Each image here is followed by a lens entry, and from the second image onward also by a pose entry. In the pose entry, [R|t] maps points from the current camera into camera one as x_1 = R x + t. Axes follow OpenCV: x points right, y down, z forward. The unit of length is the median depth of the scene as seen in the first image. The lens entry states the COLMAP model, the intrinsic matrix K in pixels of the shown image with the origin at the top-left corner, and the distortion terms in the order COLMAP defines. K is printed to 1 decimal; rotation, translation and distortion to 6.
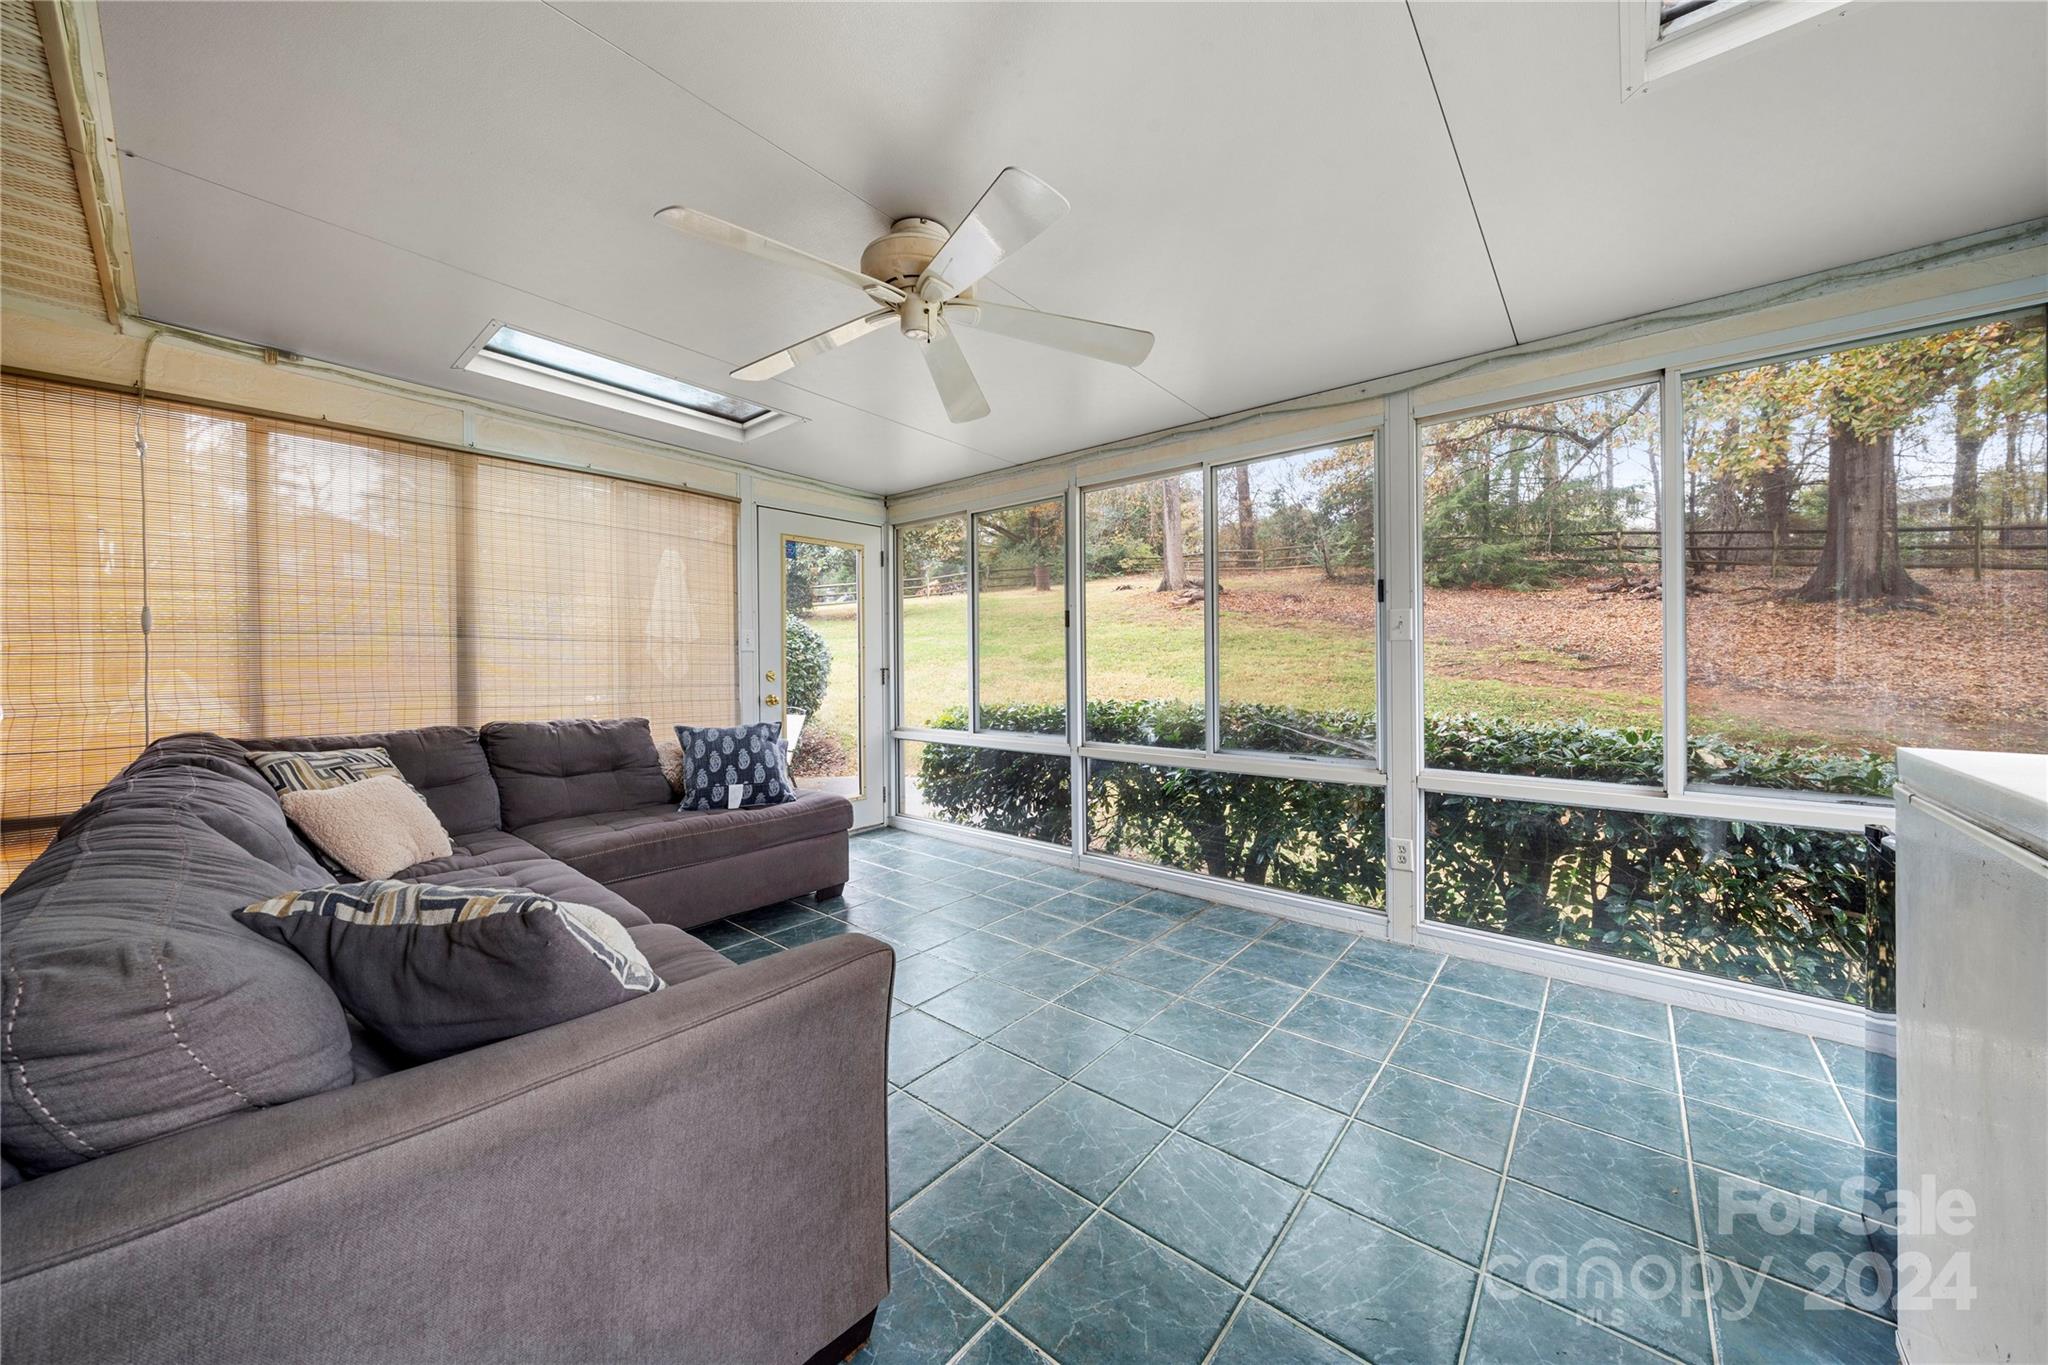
lens RADIAL K [[707.9, 0, 1023.2], [0, 707.9, 665.8], [0, 0, 1]] dist [-0.000447, -0.000030]
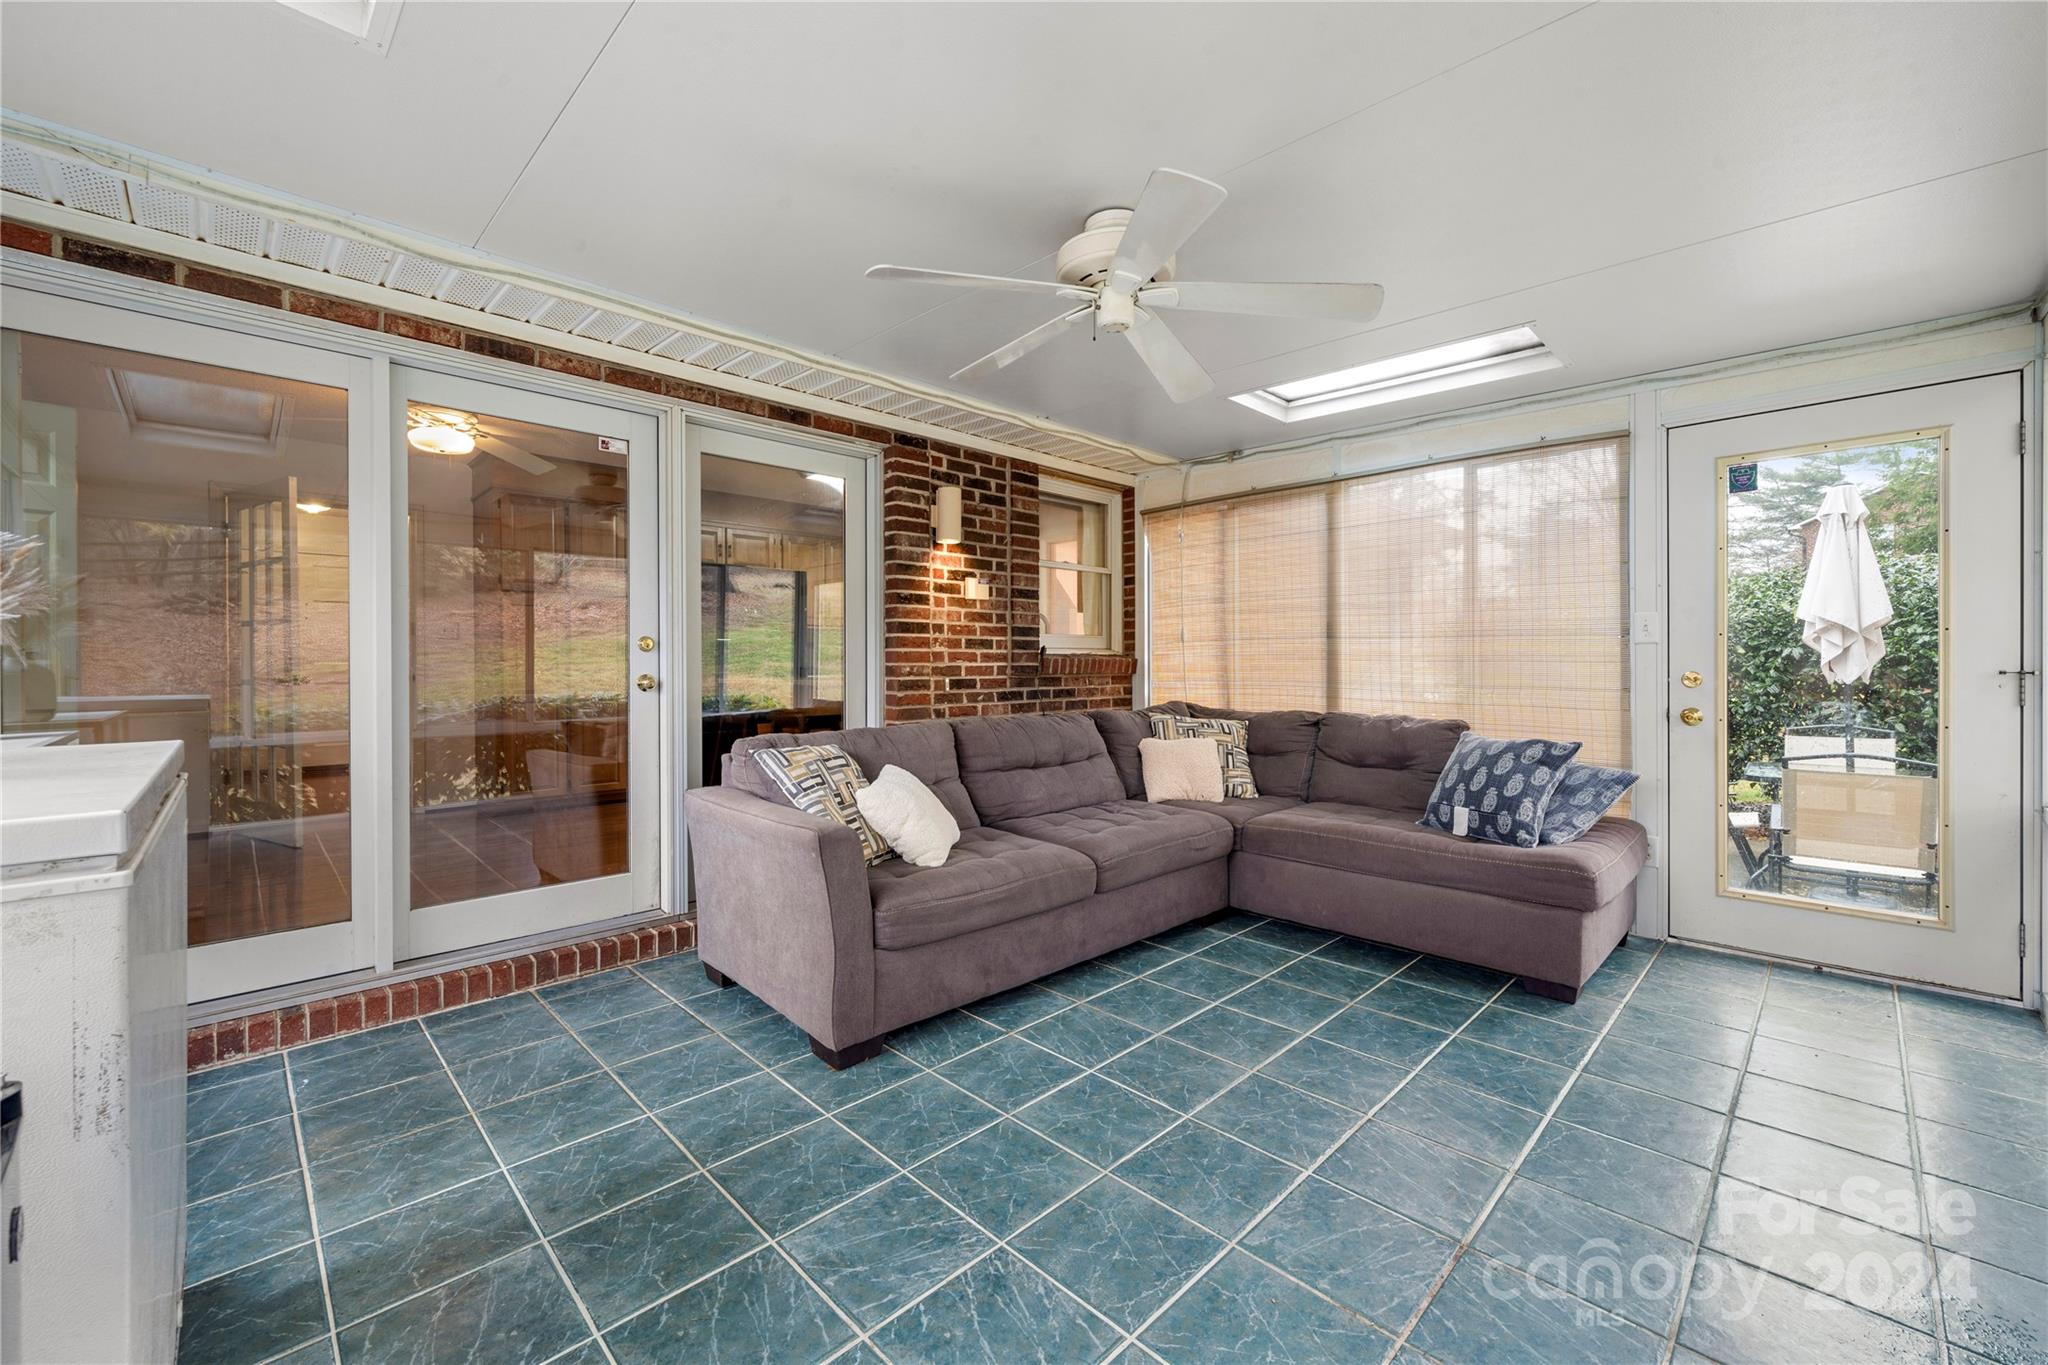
lens RADIAL K [[826.1, 0, 1029.4], [0, 826.1, 668.3], [0, 0, 1]] dist [0.000576, 0.000032]
pose [[-0.089976, 0.013961, -0.995846, 0.595649], [-0.001927, 0.999897, 0.014192, -0.007408], [0.995942, 0.003195, -0.089940, 0.578626]]
